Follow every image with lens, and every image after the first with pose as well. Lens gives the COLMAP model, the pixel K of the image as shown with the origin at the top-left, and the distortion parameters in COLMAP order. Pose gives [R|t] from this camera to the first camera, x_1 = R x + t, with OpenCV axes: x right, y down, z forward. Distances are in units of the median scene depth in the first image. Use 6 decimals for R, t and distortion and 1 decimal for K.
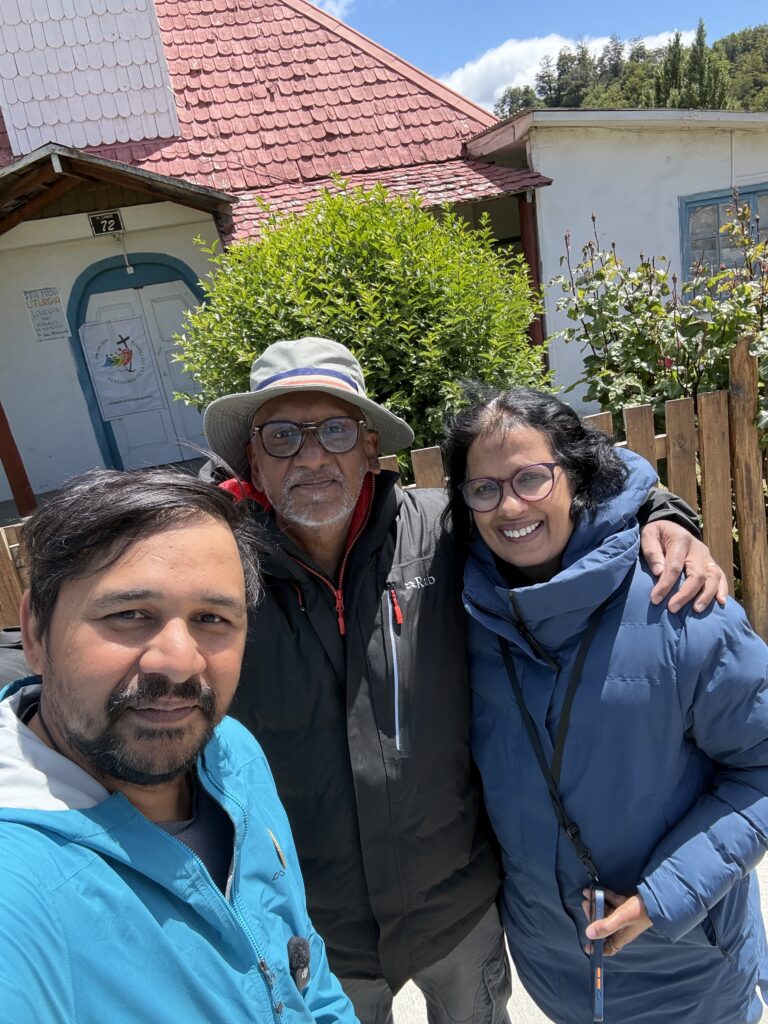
lens RADIAL K [[751.1, 0, 384.0], [0, 751.1, 512.0], [0, 0, 1]] dist [0.101985, -0.095747]
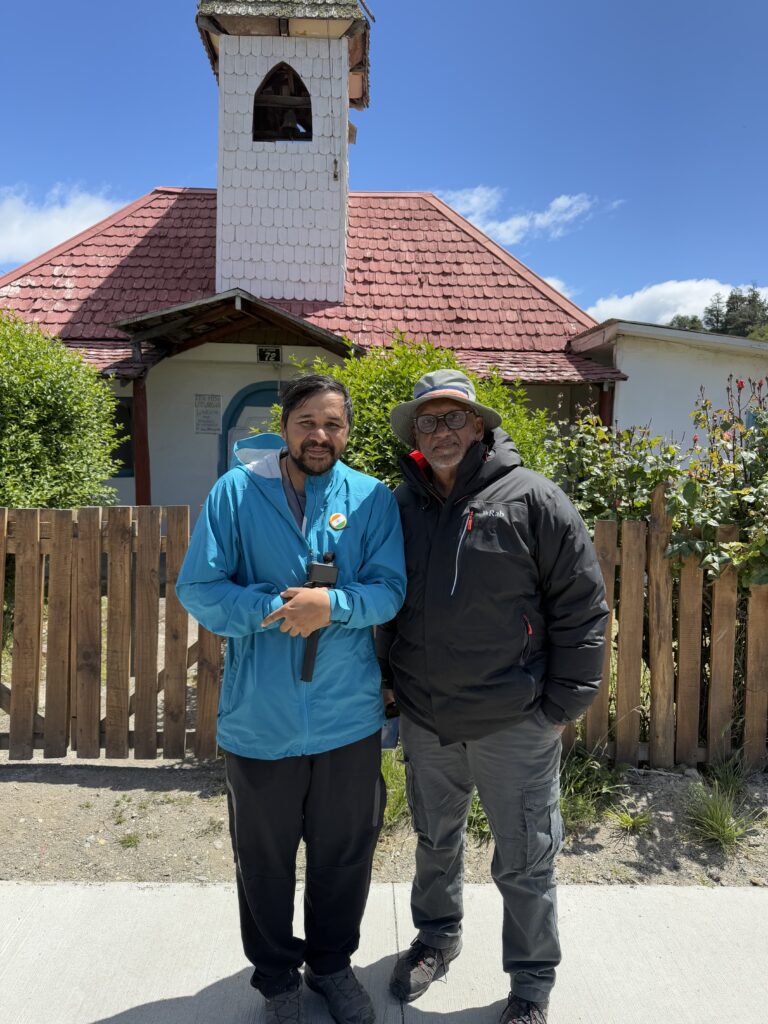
lens RADIAL K [[715.6, 0, 384.0], [0, 715.6, 512.0], [0, 0, 1]] dist [0.227201, -0.334063]
pose [[0.965079, 0.196320, -0.173441, 0.077222], [-0.227788, 0.955874, -0.185520, 0.050874], [0.129367, 0.218550, 0.967213, -0.082303]]
